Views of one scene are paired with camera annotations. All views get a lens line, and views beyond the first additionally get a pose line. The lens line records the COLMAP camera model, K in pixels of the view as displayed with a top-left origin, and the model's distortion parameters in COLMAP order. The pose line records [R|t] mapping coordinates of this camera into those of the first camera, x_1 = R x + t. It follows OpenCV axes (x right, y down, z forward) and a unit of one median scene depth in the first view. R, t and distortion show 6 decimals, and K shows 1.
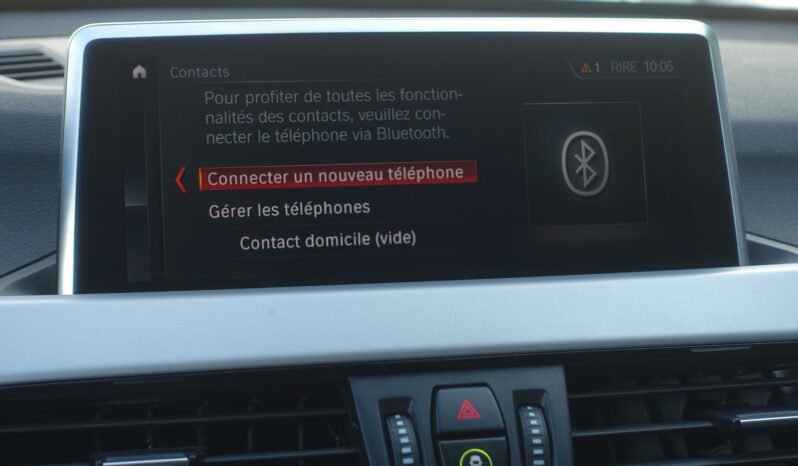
lens RADIAL K [[1234.8, 0, 399.0], [0, 1234.8, 233.0], [0, 0, 1]] dist [-0.041479, -0.093209]
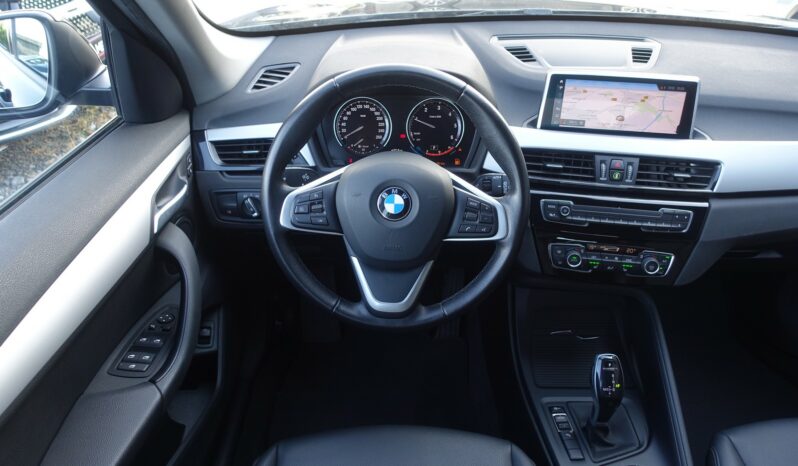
lens RADIAL K [[546.8, 0, 399.0], [0, 546.8, 233.0], [0, 0, 1]] dist [-0.002330, -0.000891]
pose [[0.946569, 0.194800, -0.257021, -0.164110], [-0.071115, 0.903423, 0.422811, -0.494906], [0.314562, -0.381942, 0.869006, -1.373712]]
